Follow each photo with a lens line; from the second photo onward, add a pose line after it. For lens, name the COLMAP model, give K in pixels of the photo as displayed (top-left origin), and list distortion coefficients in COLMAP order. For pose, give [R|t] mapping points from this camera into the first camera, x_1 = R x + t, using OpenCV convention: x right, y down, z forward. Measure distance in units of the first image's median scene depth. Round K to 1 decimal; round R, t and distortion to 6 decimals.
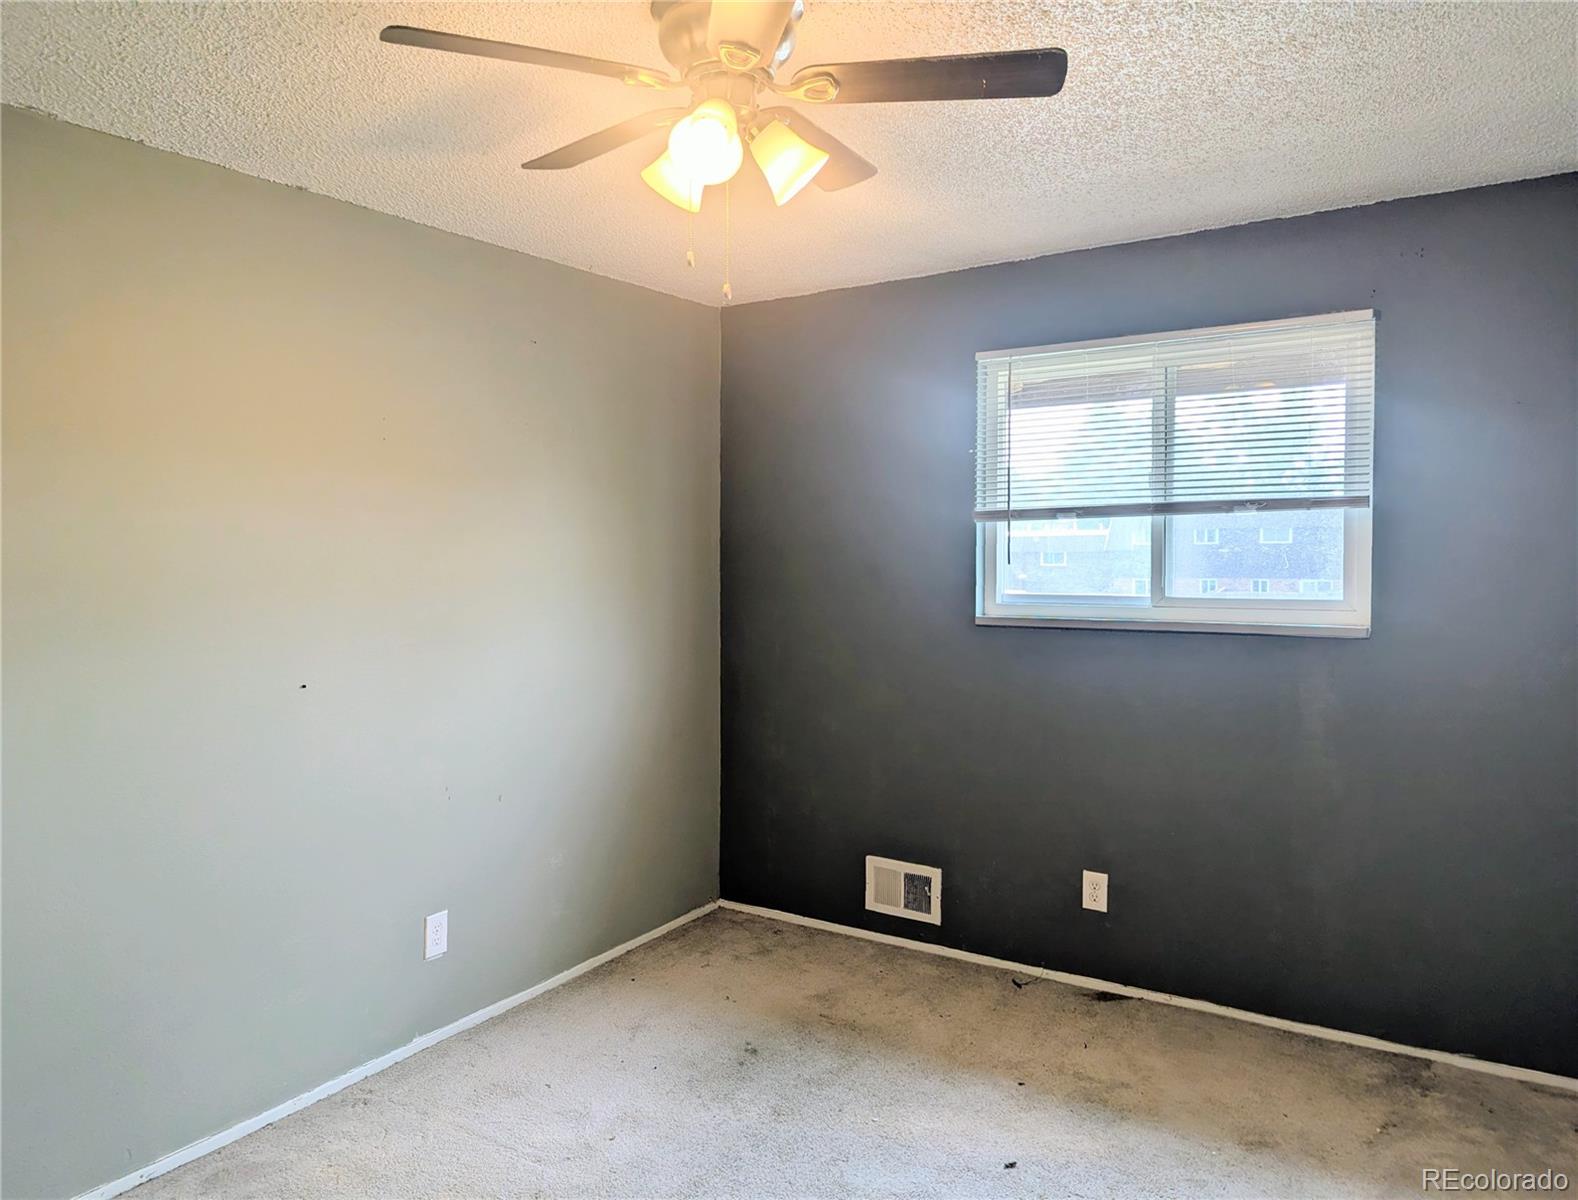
lens RADIAL K [[1175.6, 0, 788.0], [0, 1175.6, 559.2], [0, 0, 1]] dist [0.072287, -0.088701]
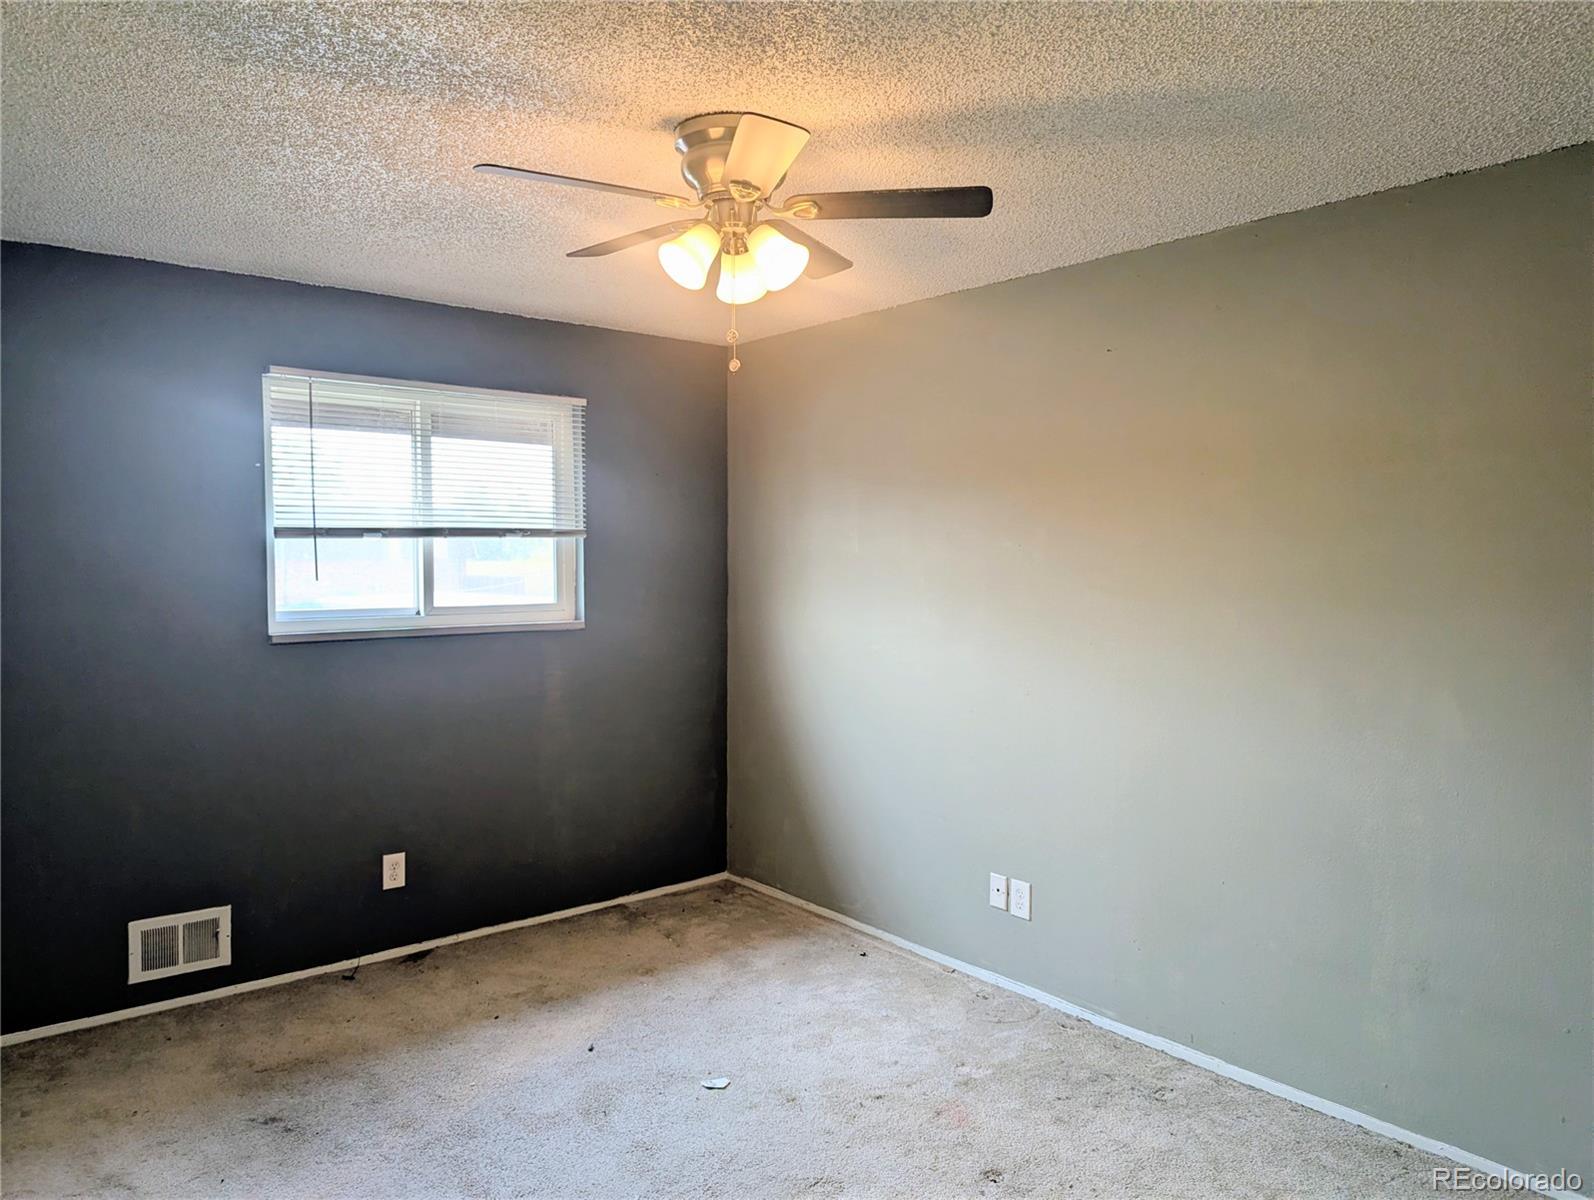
lens RADIAL K [[1124.9, 0, 807.5], [0, 1124.9, 598.5], [0, 0, 1]] dist [0.058283, -0.076477]
pose [[0.253231, -0.018503, 0.967229, -0.683863], [0.017823, 0.999737, 0.014459, 0.013821], [-0.967242, 0.013578, 0.253494, 0.351039]]
